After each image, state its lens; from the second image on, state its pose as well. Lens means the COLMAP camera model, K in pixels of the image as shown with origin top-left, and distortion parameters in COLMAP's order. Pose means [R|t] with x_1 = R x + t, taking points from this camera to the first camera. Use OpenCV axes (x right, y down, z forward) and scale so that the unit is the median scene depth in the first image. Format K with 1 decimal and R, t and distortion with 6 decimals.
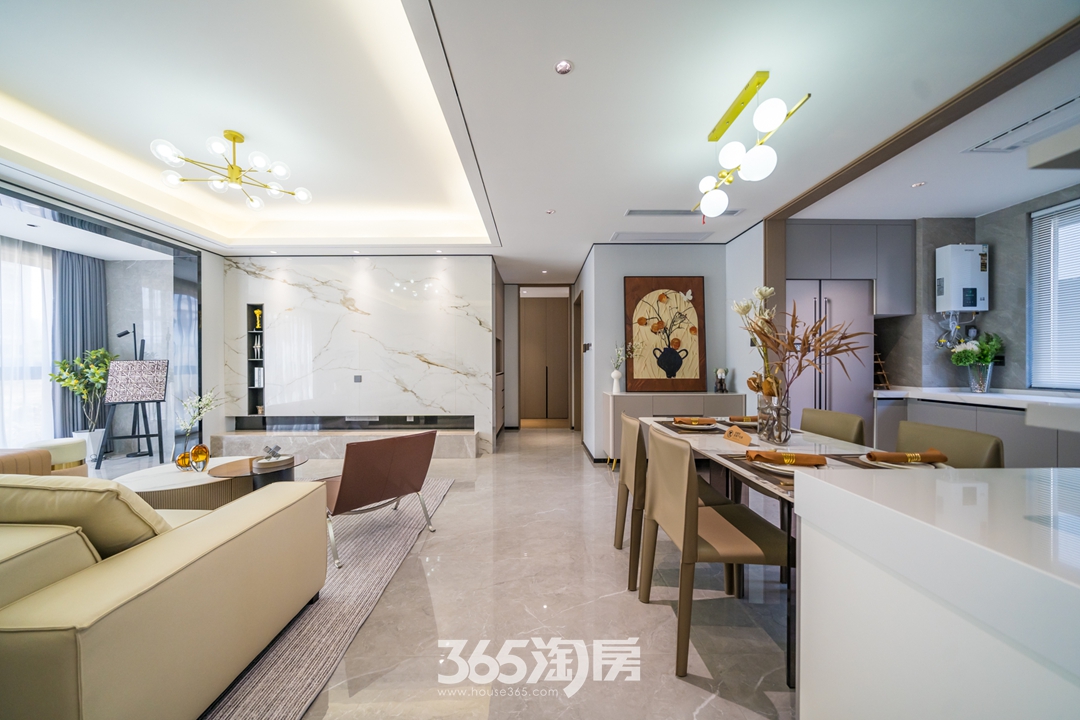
lens RADIAL K [[369.5, 0, 538.6], [0, 369.5, 363.0], [0, 0, 1]] dist [-0.004463, 0.000154]
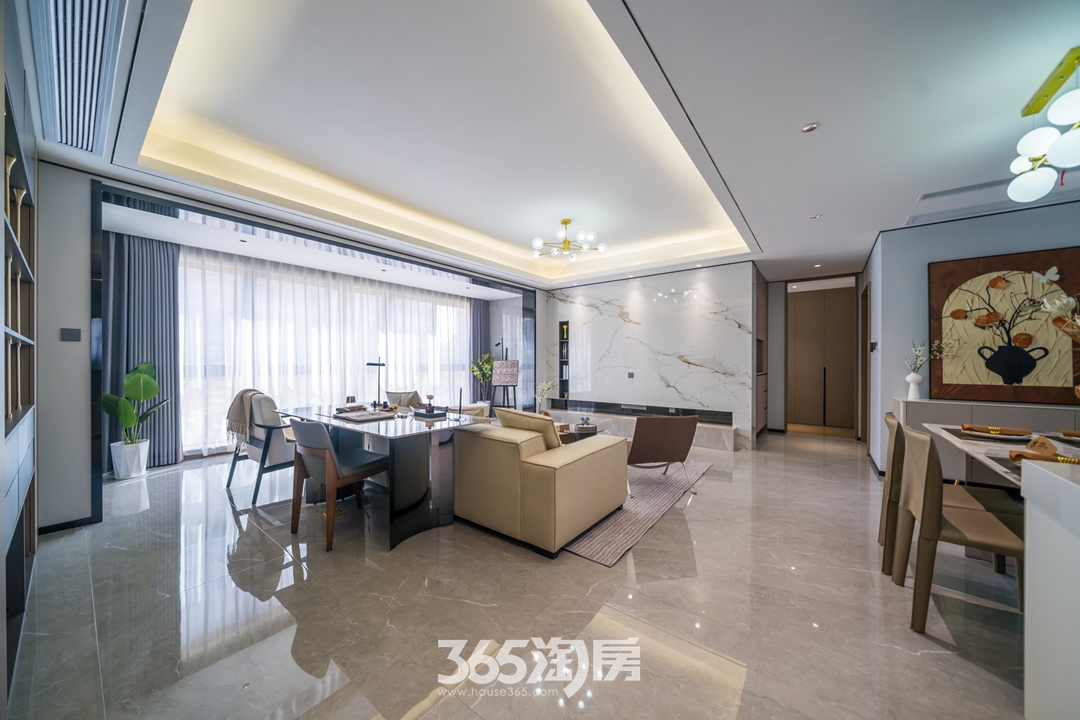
lens RADIAL K [[369.5, 0, 538.6], [0, 369.5, 363.0], [0, 0, 1]] dist [-0.004463, 0.000154]
pose [[0.787804, 0.006087, -0.615896, 0.045778], [-0.003741, 0.999980, 0.005097, -0.004712], [0.615915, -0.001711, 0.787811, -0.210688]]
